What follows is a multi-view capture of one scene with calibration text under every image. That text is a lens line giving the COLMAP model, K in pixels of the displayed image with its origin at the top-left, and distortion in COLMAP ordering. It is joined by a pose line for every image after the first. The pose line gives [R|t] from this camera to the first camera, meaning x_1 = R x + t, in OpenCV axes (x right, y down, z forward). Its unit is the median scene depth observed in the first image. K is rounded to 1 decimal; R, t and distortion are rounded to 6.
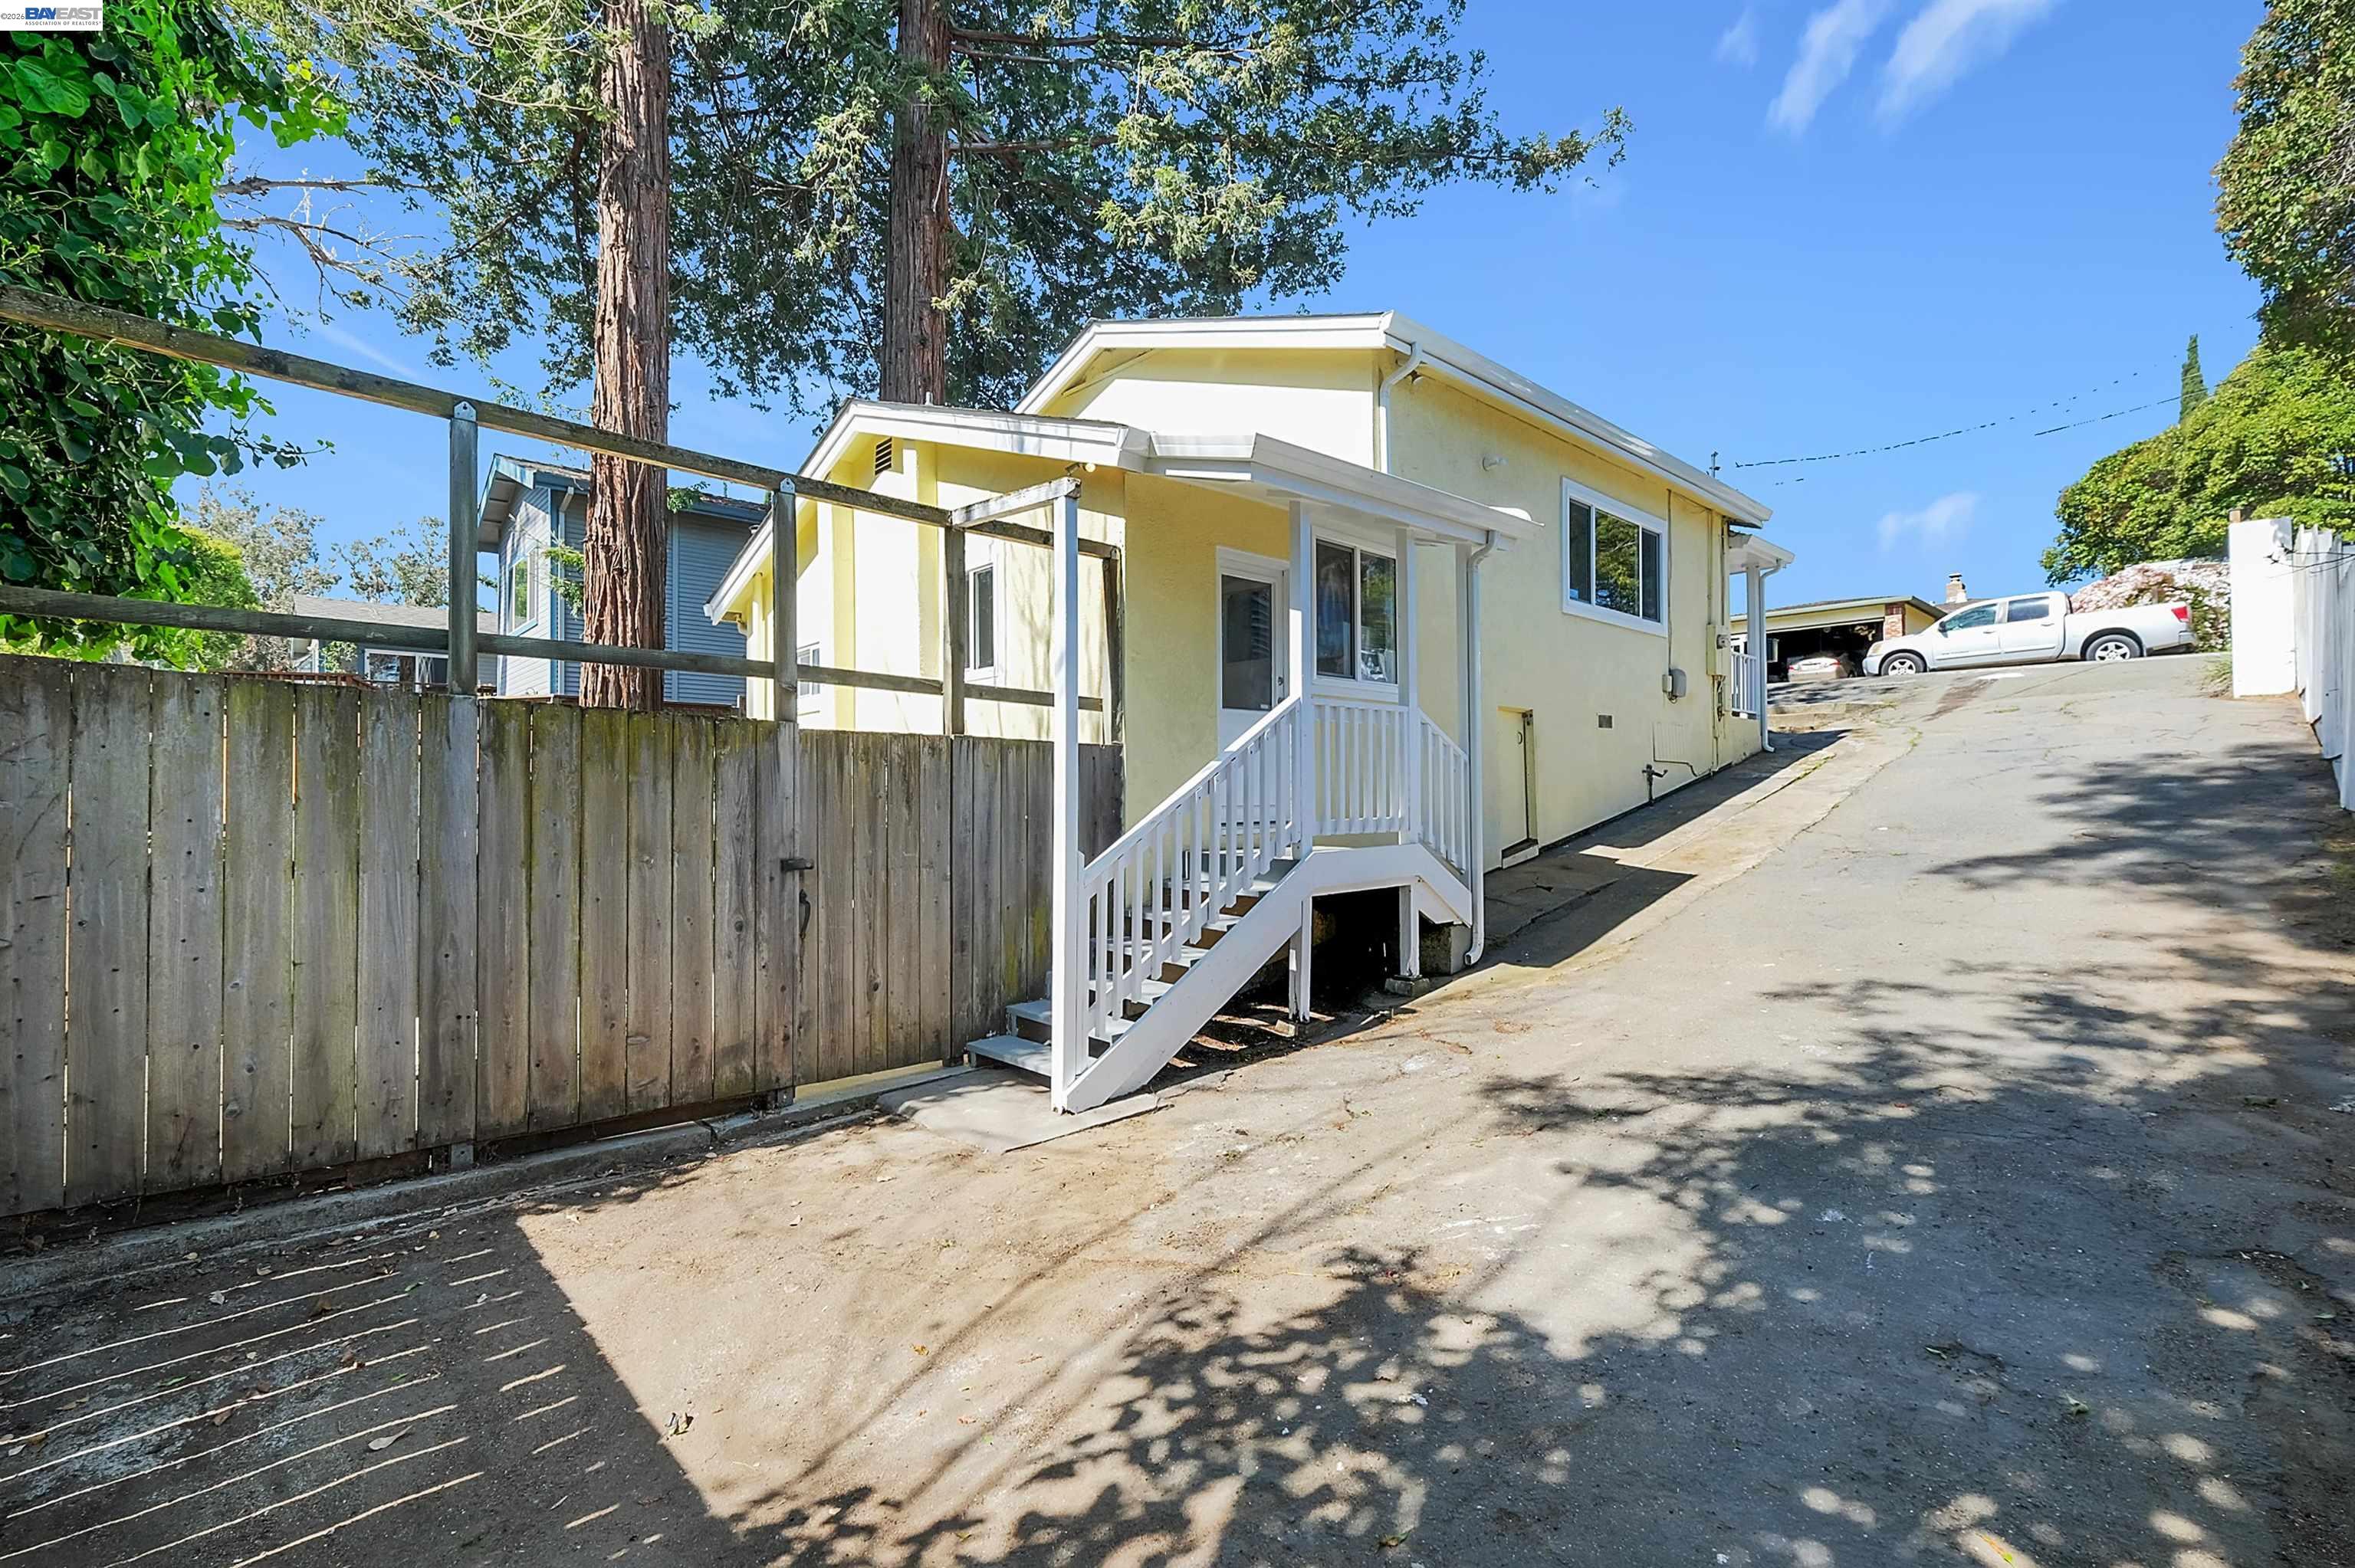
lens RADIAL K [[1037.3, 0, 1193.3], [0, 1037.3, 760.3], [0, 0, 1]] dist [0.000223, -0.000534]
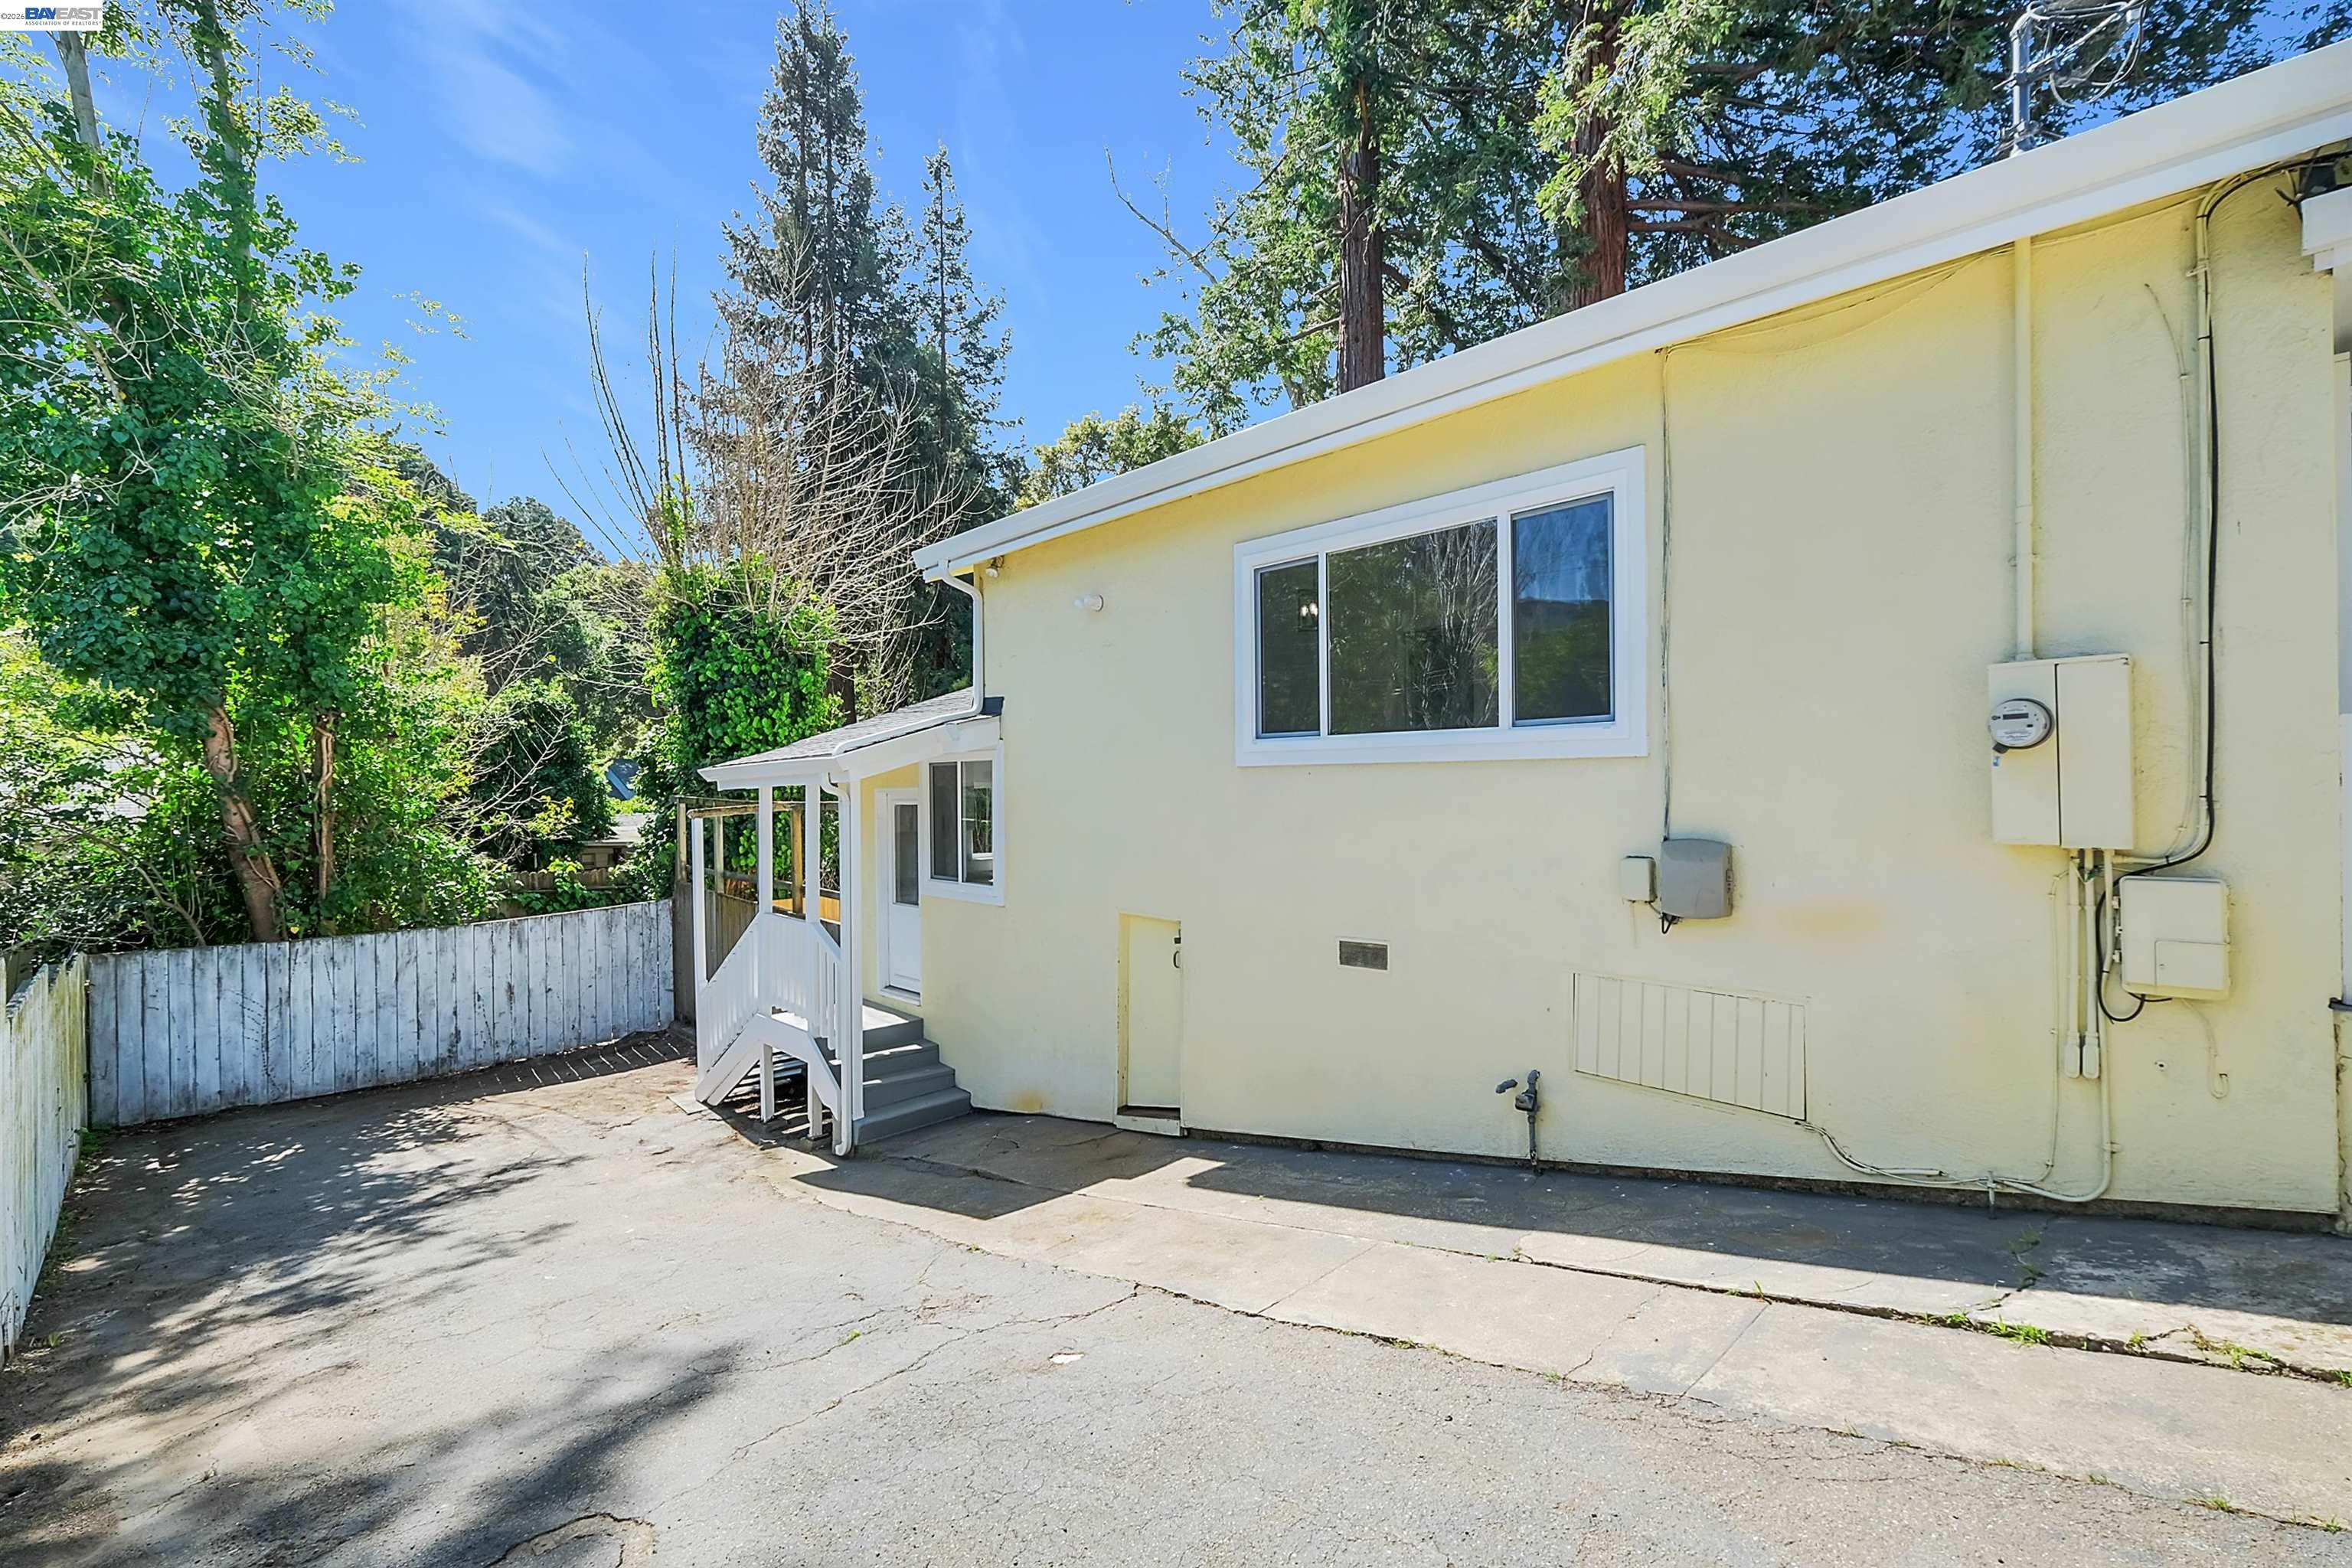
lens RADIAL K [[1005.7, 0, 1176.0], [0, 1005.7, 784.0], [0, 0, 1]] dist [-0.002864, -0.000365]
pose [[-0.002979, -0.001479, -0.999994, 2.637665], [0.044834, 0.998993, -0.001611, -0.370156], [0.998990, -0.044838, -0.002909, 2.673882]]
